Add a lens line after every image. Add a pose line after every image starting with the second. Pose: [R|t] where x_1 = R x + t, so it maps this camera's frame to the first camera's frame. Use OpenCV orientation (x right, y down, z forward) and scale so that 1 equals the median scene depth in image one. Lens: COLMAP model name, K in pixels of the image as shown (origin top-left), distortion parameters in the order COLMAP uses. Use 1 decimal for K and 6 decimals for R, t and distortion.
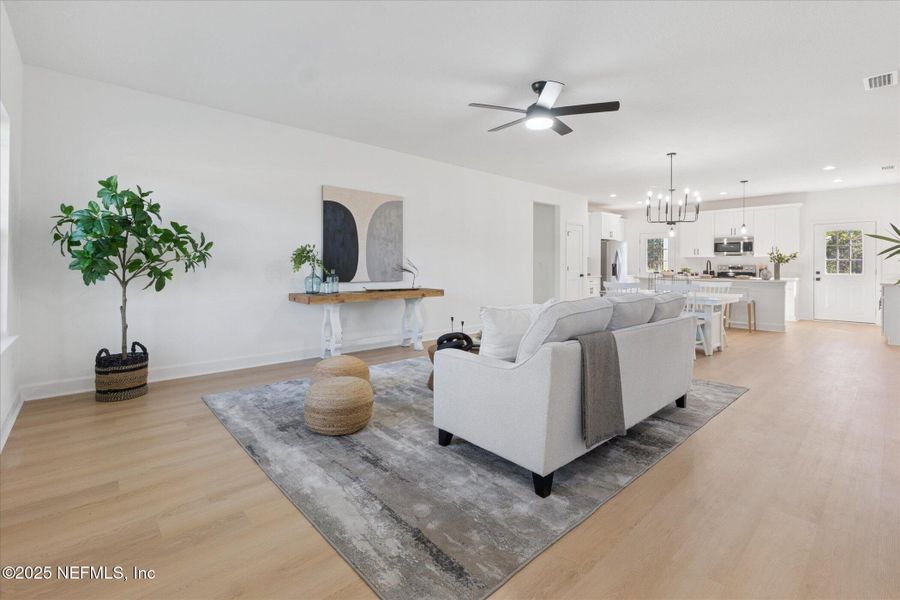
lens RADIAL K [[403.2, 0, 446.5], [0, 403.2, 267.1], [0, 0, 1]] dist [0.000983, 0.000158]
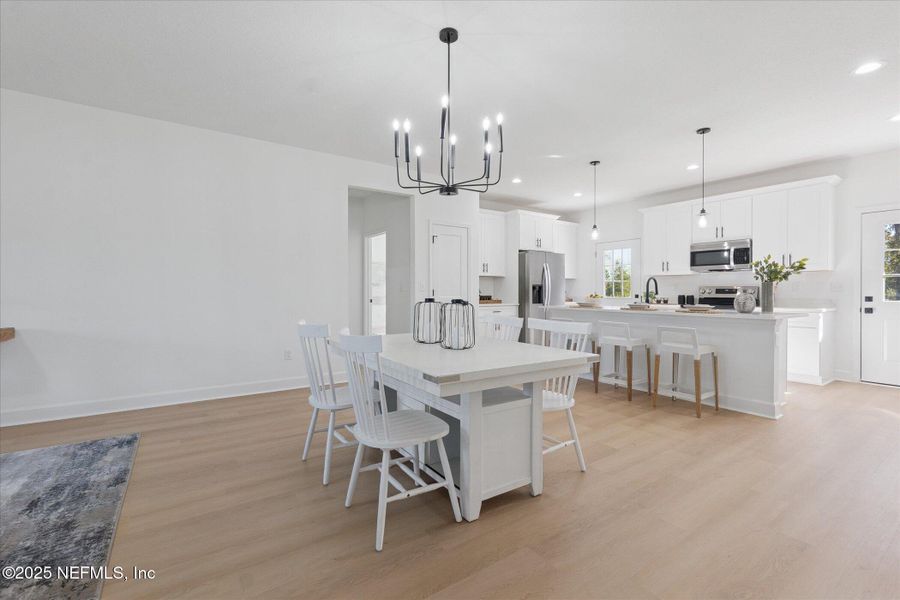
lens RADIAL K [[395.8, 0, 439.6], [0, 395.8, 296.0], [0, 0, 1]] dist [0.003430, 0.000212]
pose [[0.991703, -0.002218, -0.128530, 0.373840], [0.003274, 0.999963, 0.008006, 0.003327], [0.128507, -0.008360, 0.991673, 0.351013]]
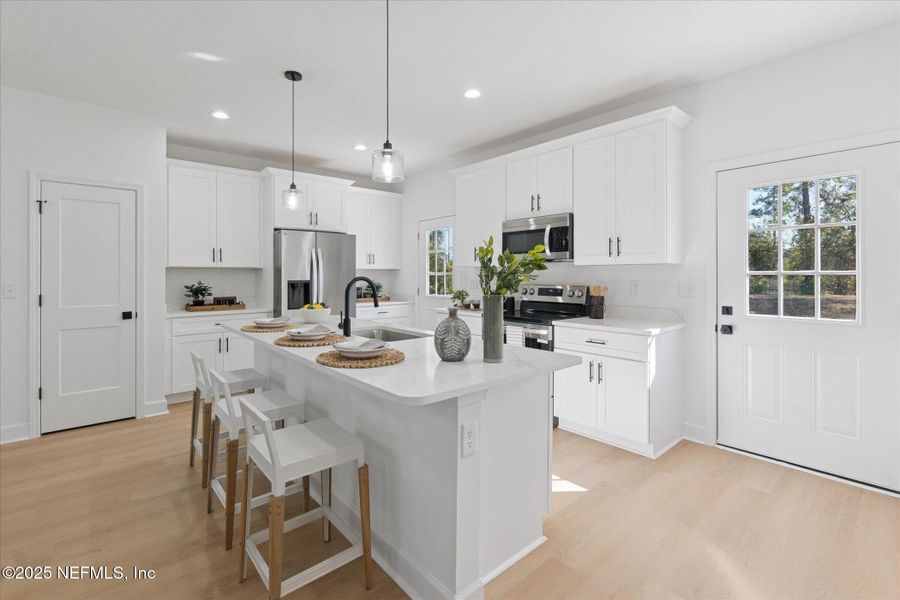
lens RADIAL K [[407.0, 0, 422.9], [0, 407.0, 277.7], [0, 0, 1]] dist [-0.001513, 0.000078]
pose [[0.999391, -0.006066, -0.034369, 0.631710], [0.006219, 0.999971, 0.004355, -0.015862], [0.034342, -0.004566, 0.999400, 0.605280]]
